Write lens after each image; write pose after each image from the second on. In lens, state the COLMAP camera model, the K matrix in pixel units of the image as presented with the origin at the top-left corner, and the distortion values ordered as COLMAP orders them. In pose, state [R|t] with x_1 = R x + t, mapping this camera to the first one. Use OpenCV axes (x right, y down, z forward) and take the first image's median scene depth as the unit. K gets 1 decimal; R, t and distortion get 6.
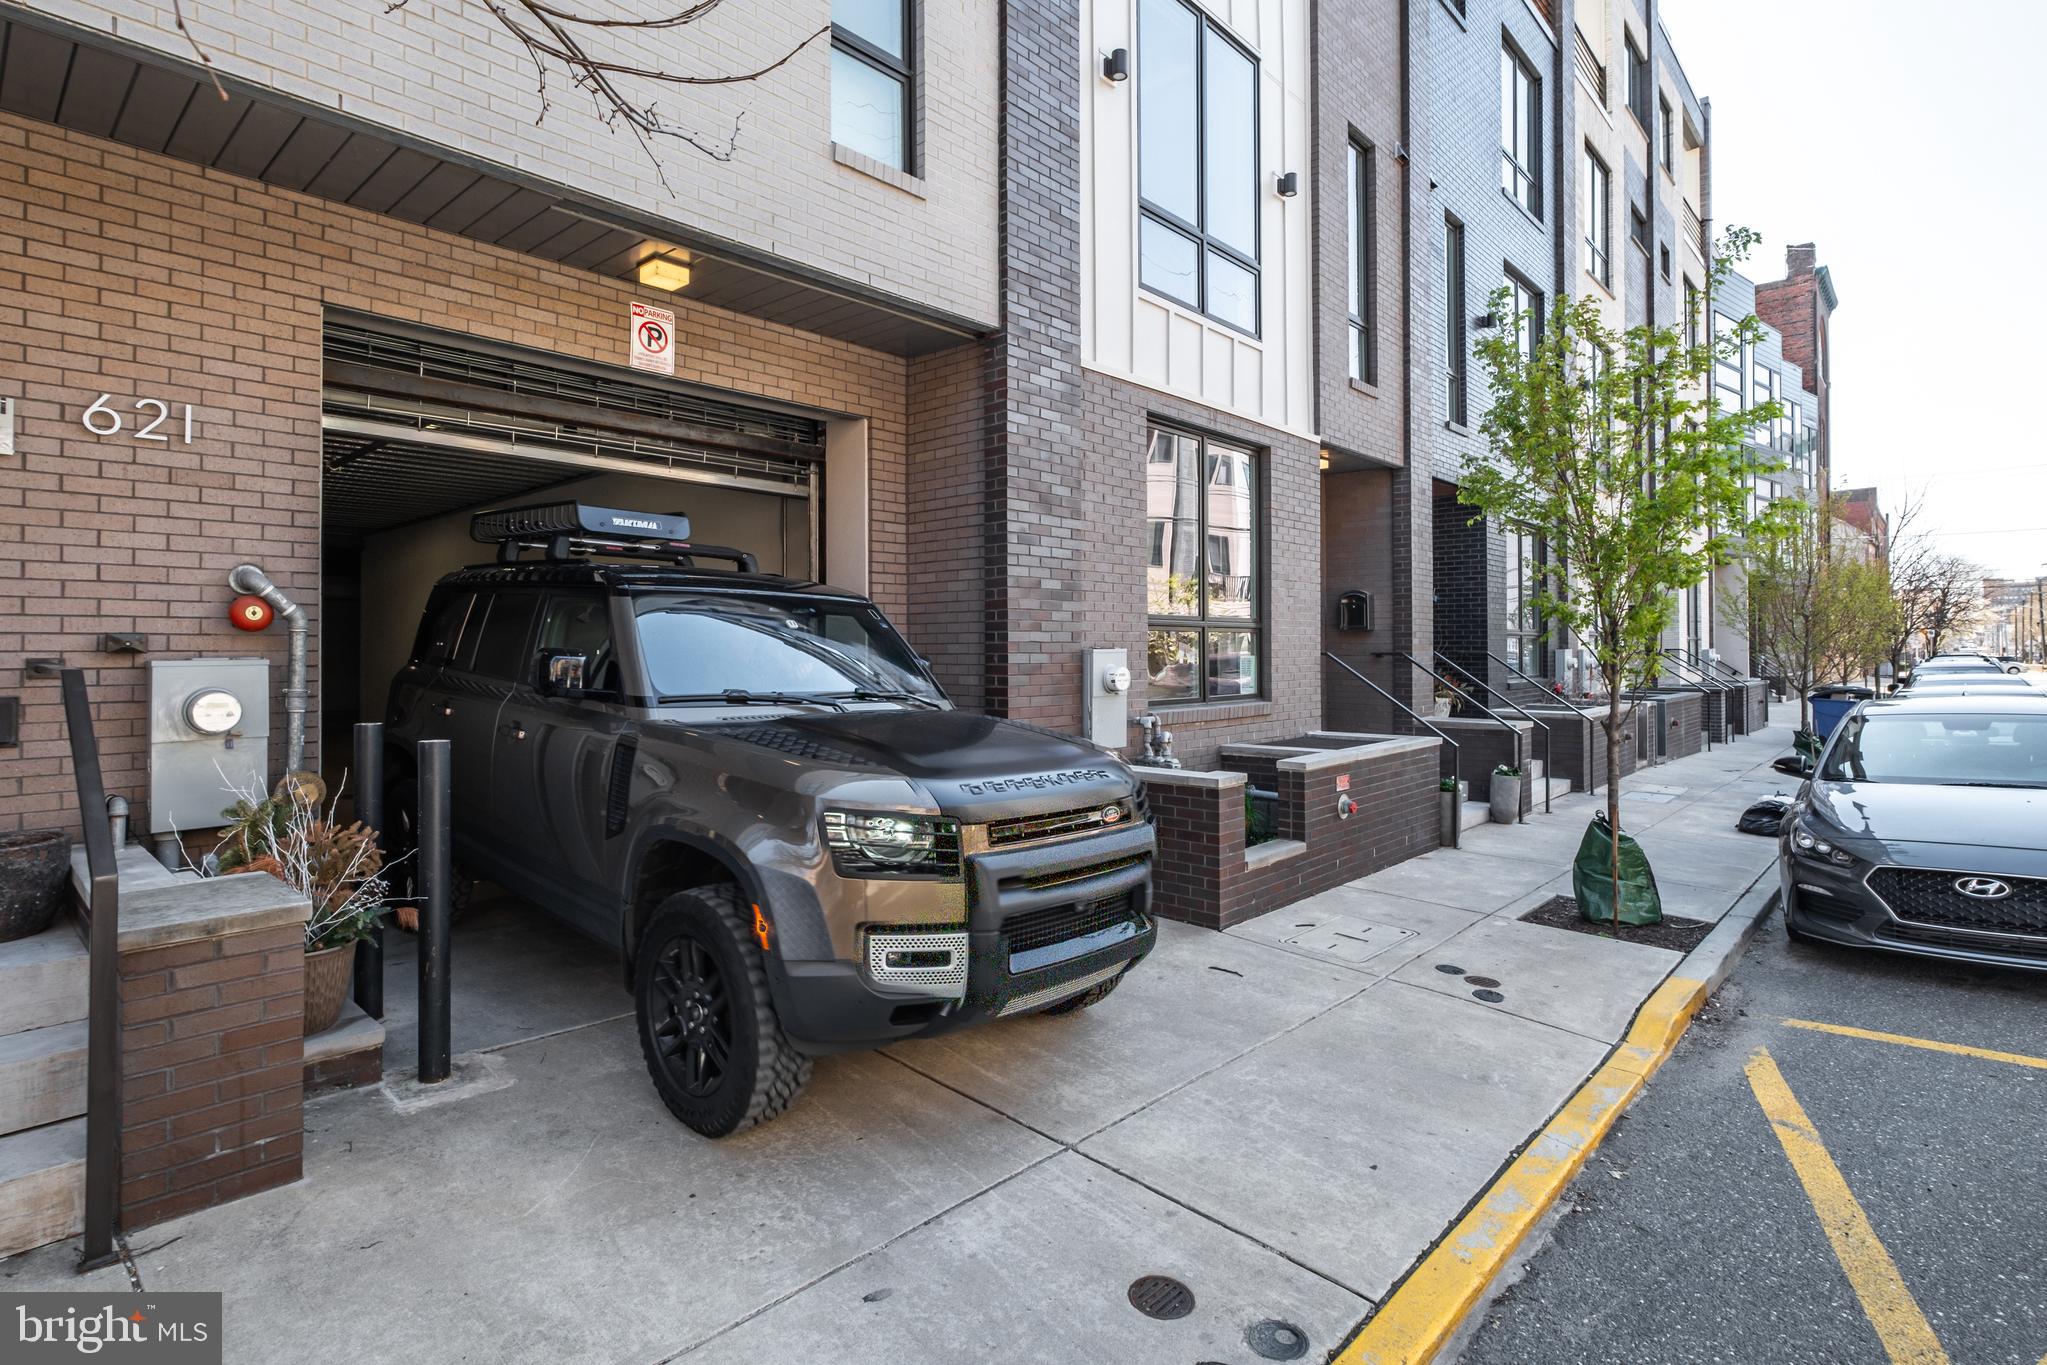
lens RADIAL K [[1027.5, 0, 1023.4], [0, 1027.5, 652.5], [0, 0, 1]] dist [0.001547, 0.000473]
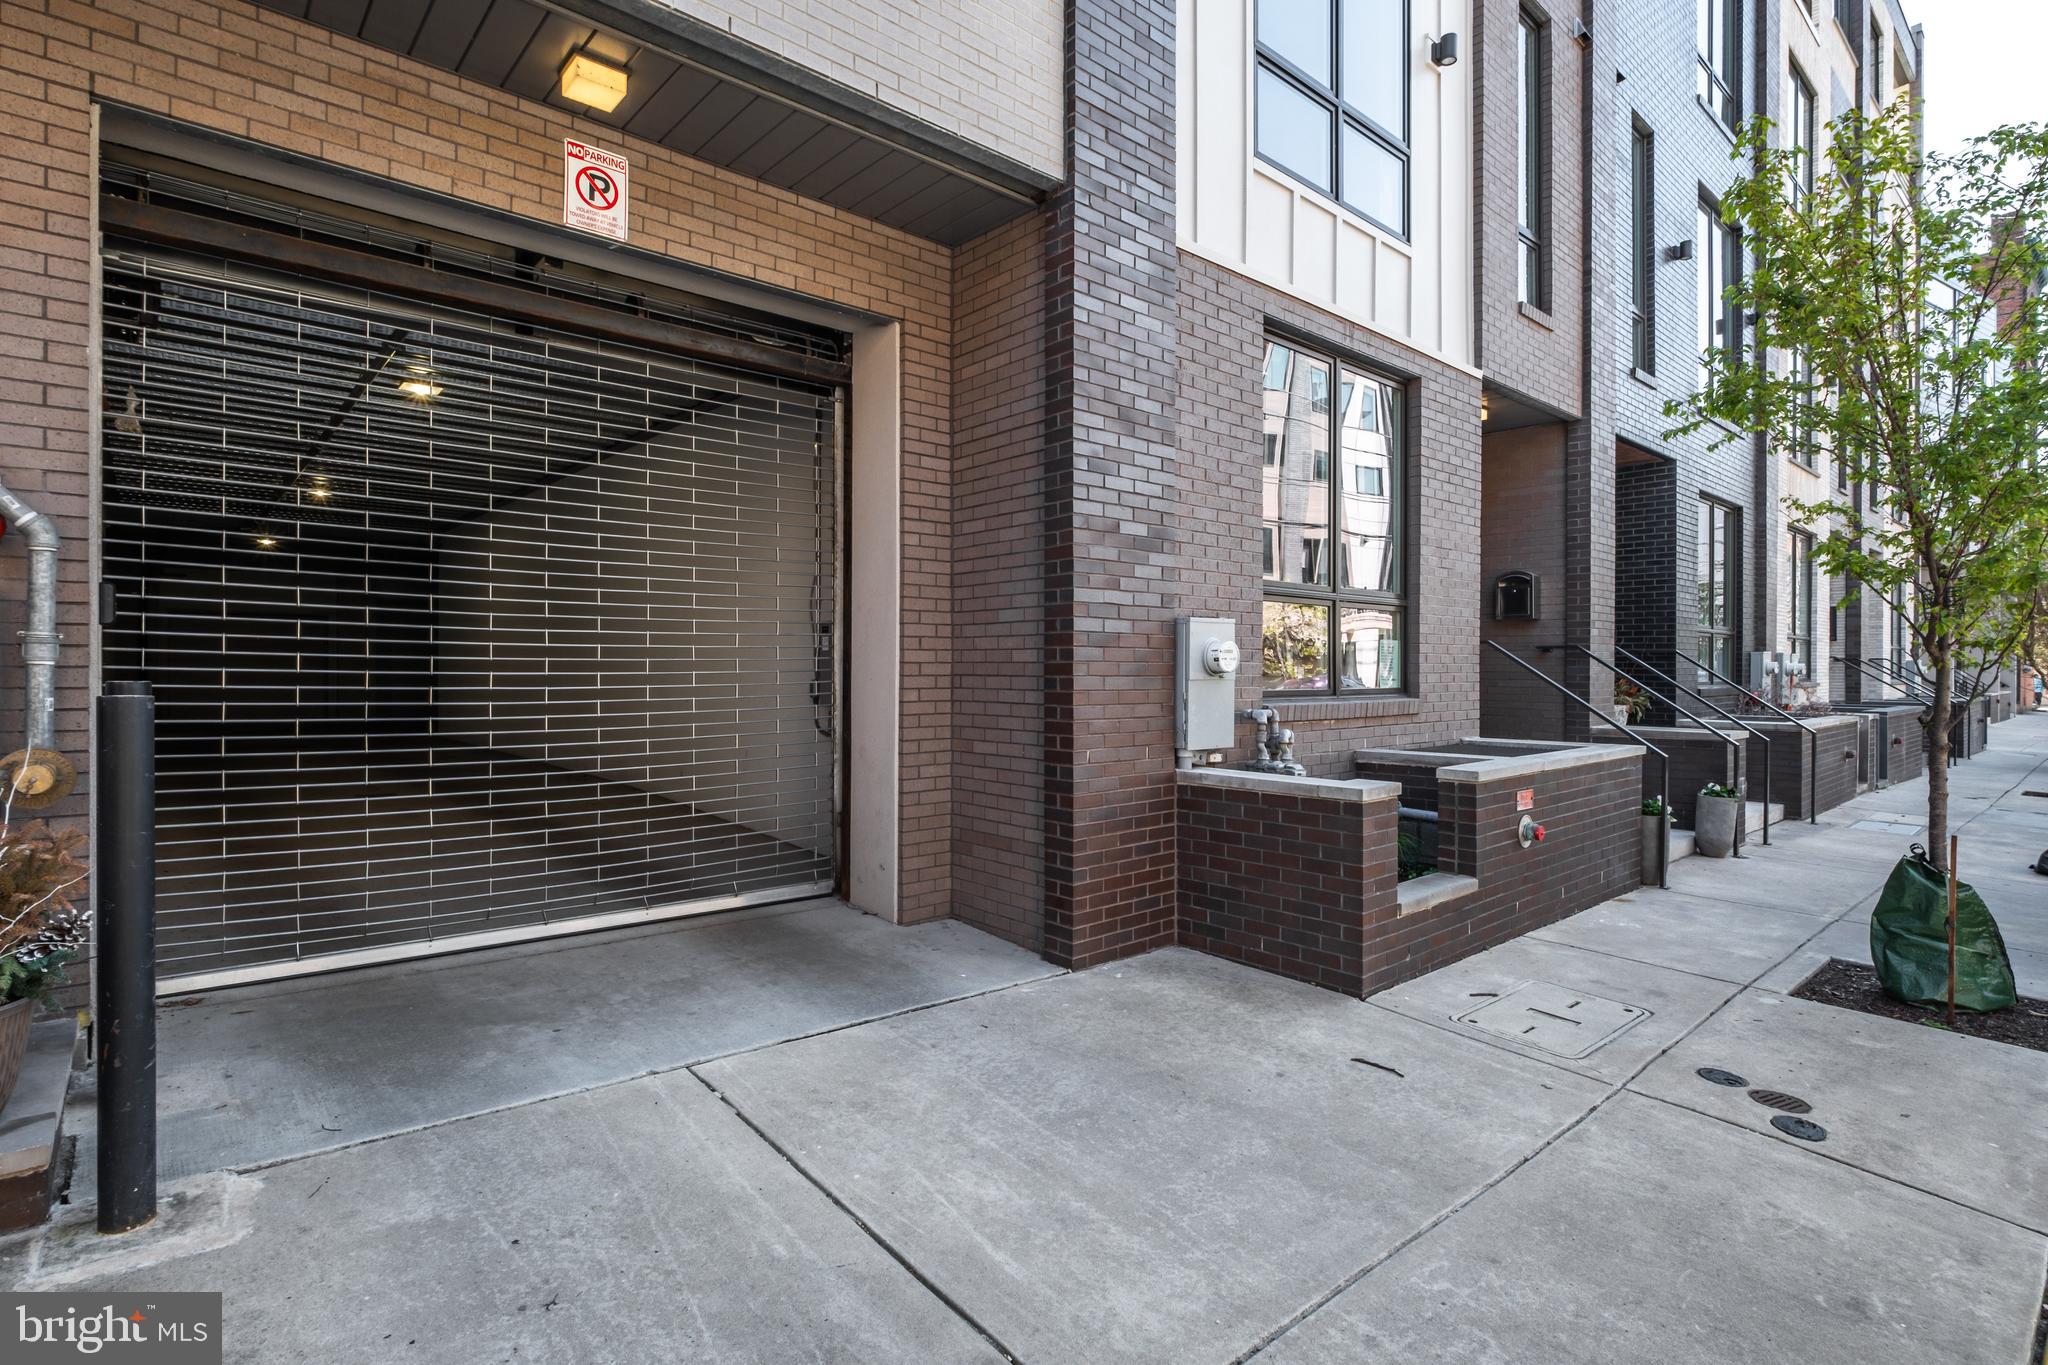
lens RADIAL K [[1013.1, 0, 1024.0], [0, 1013.1, 682.5], [0, 0, 1]] dist [-0.002291, -0.000532]
pose [[0.994253, 0.006150, -0.106877, 0.026826], [-0.005057, 0.999932, 0.010491, 0.038652], [0.106935, -0.009890, 0.994217, 0.247109]]
